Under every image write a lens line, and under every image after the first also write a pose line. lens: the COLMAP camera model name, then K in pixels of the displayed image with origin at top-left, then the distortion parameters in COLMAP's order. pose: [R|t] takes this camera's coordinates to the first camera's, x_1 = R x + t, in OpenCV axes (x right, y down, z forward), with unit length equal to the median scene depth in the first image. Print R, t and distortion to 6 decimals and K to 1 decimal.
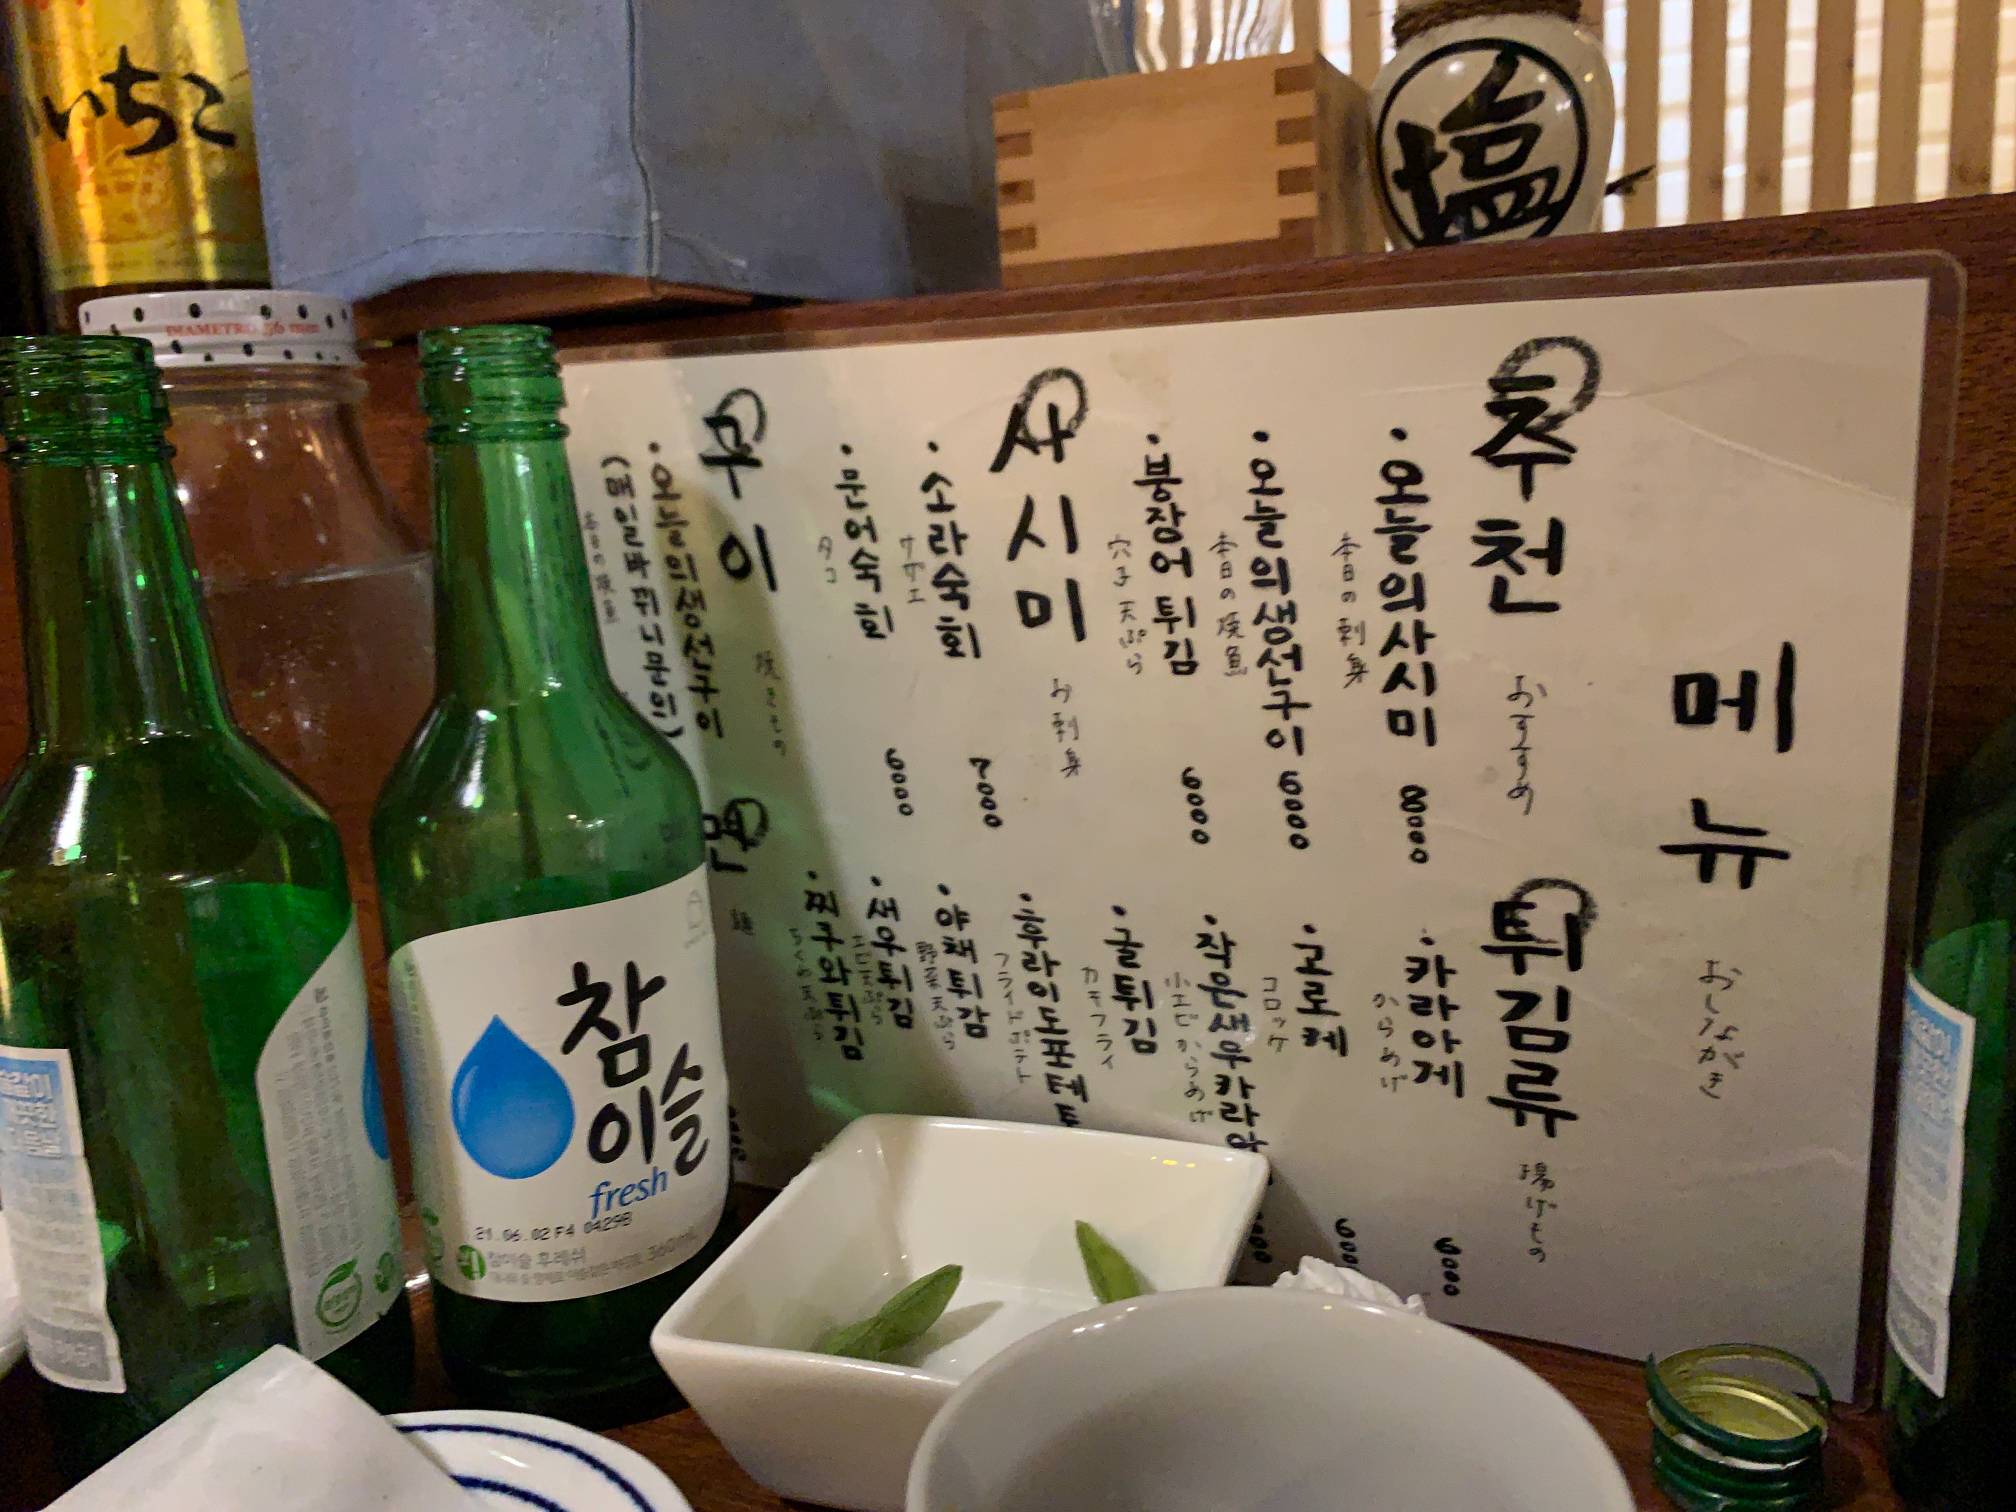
lens RADIAL K [[1551.8, 0, 1019.6], [0, 1551.8, 730.4], [0, 0, 1]] dist [0.022090, -0.022626]
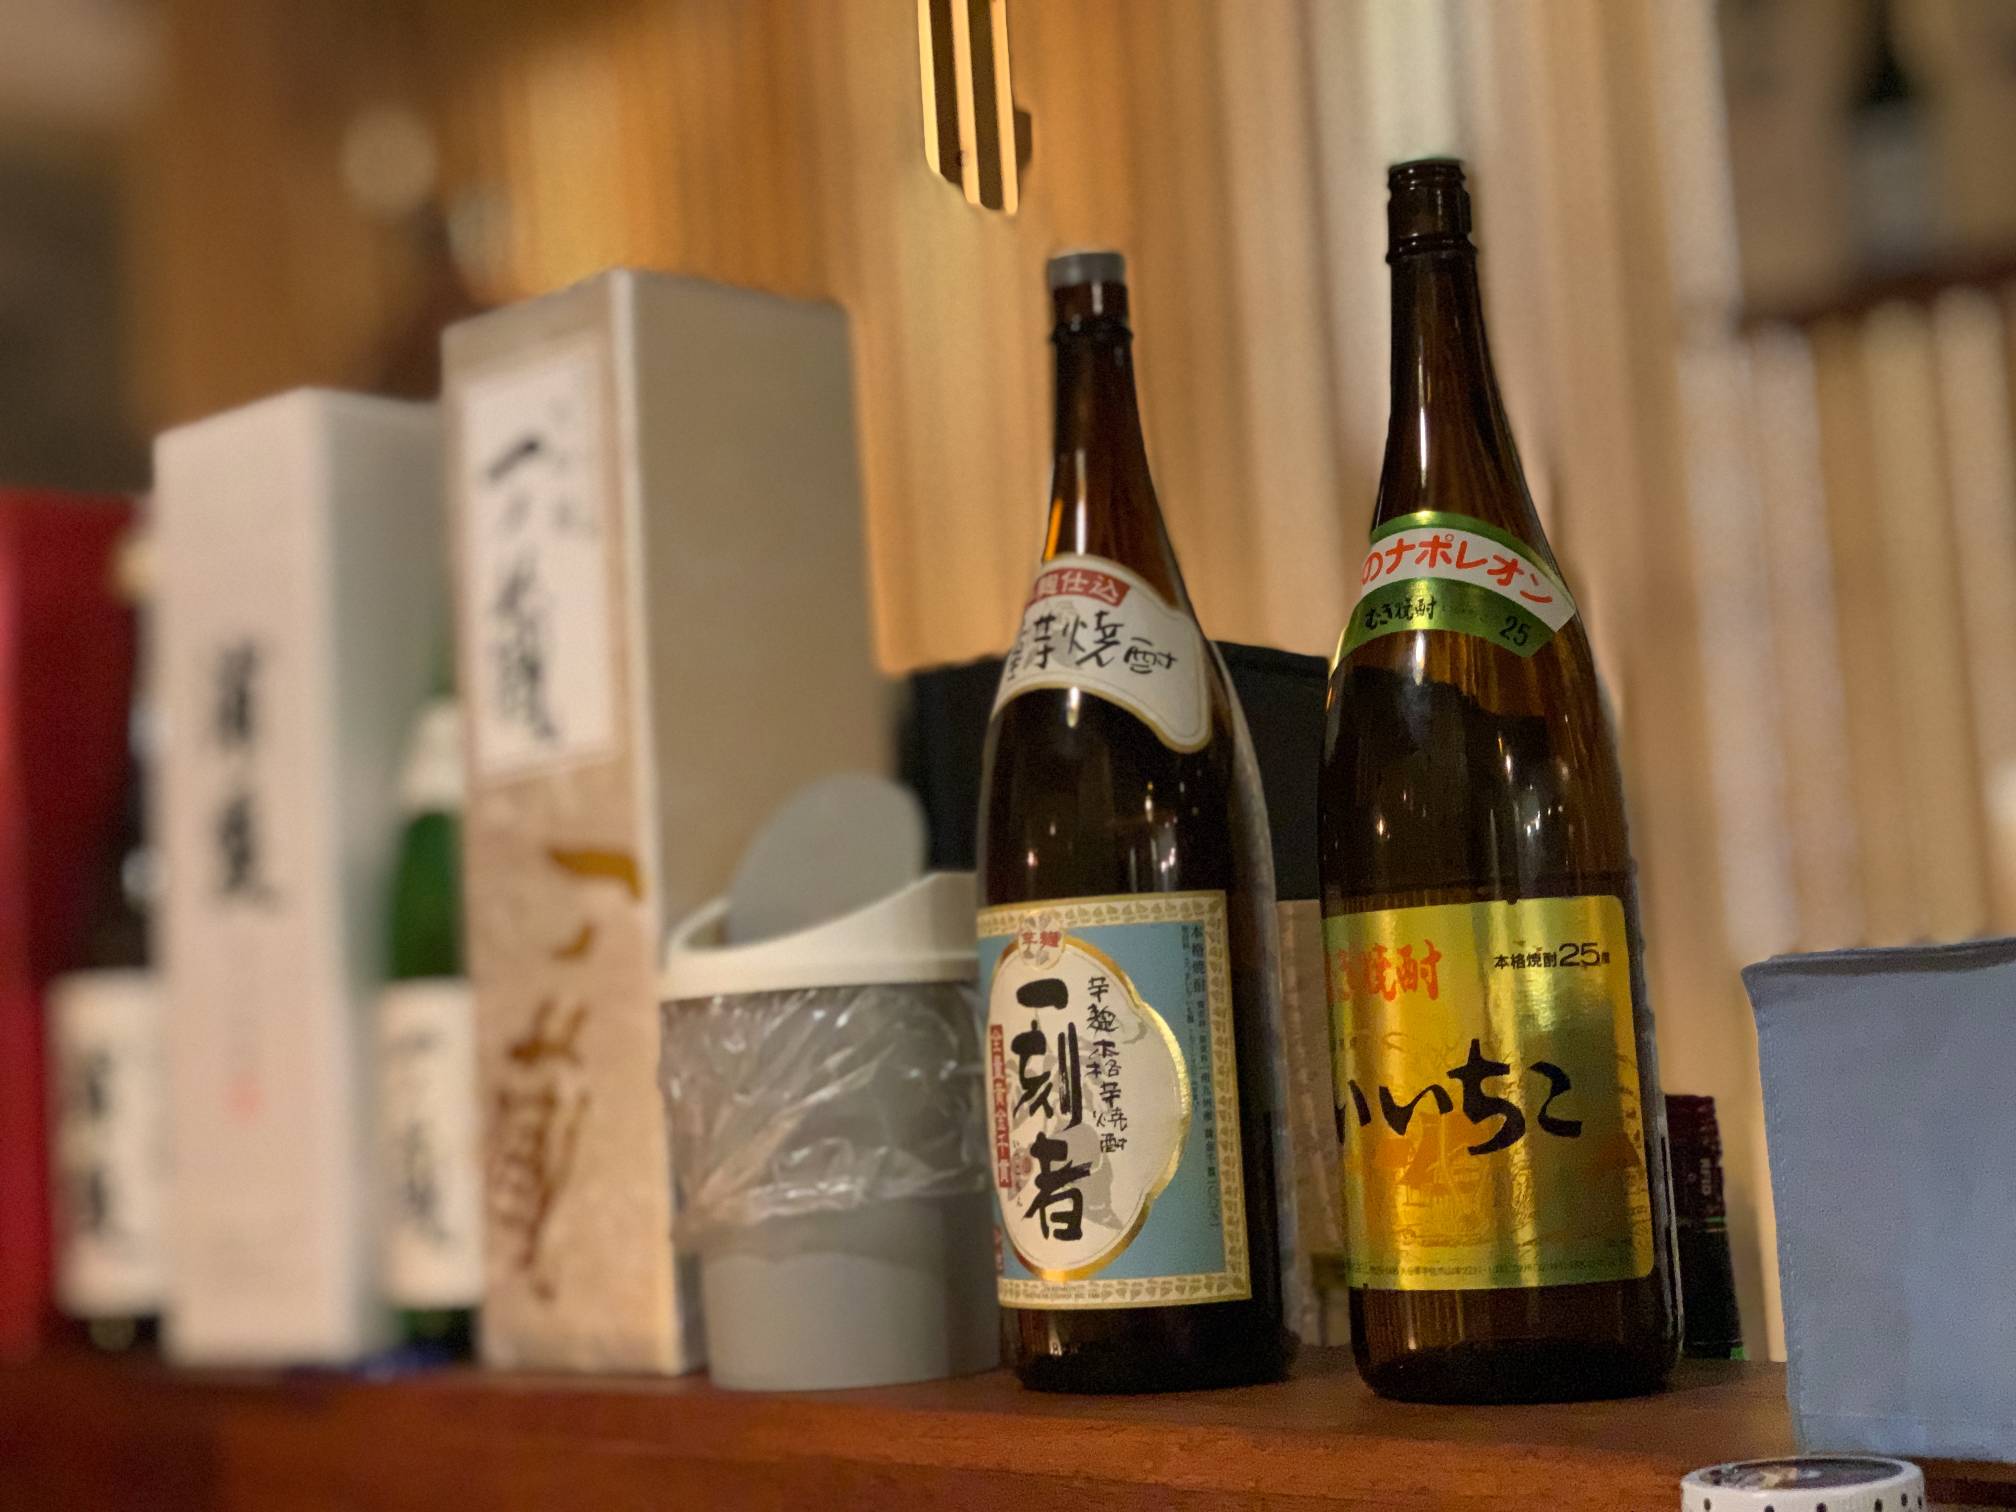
lens RADIAL K [[3070.3, 0, 982.5], [0, 3070.3, 699.2], [0, 0, 1]] dist [0.047434, 0.000000]
pose [[0.925957, -0.051759, -0.374065, -0.245883], [-0.052077, 0.963596, -0.262242, -0.225986], [0.374021, 0.262305, 0.889553, -1.292833]]
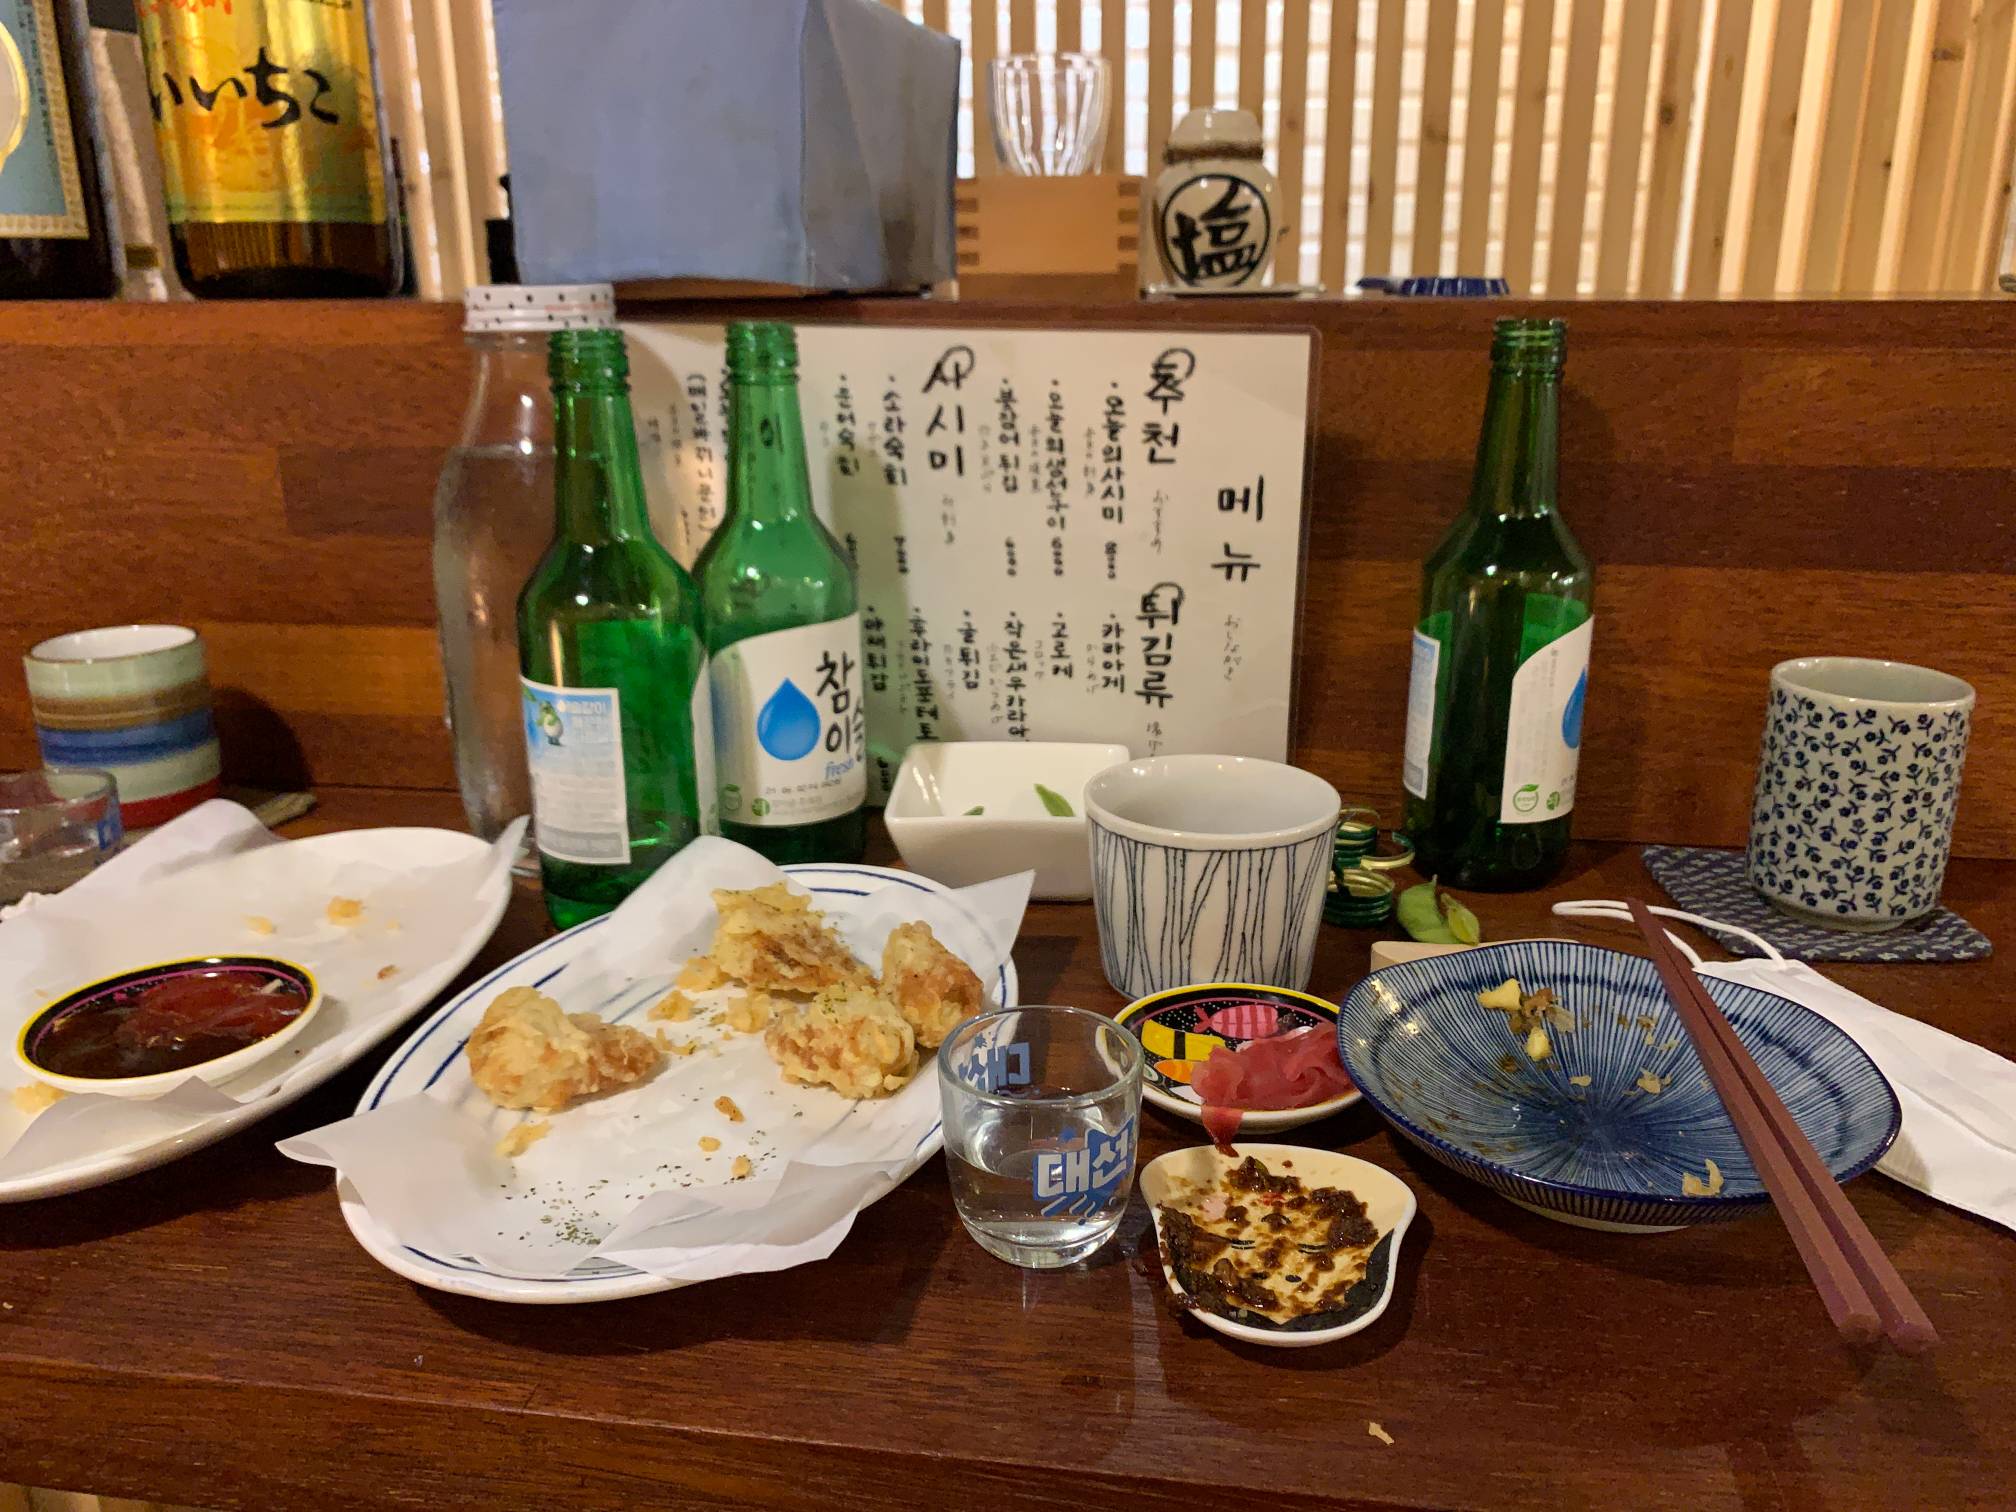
lens RADIAL K [[1551.8, 0, 1013.8], [0, 1551.8, 732.8], [0, 0, 1]] dist [0.022090, -0.022626]
pose [[0.958696, -0.037499, 0.281948, -0.569989], [0.009687, 0.995001, 0.099394, 0.054049], [-0.284266, -0.092558, 0.954267, -0.909674]]
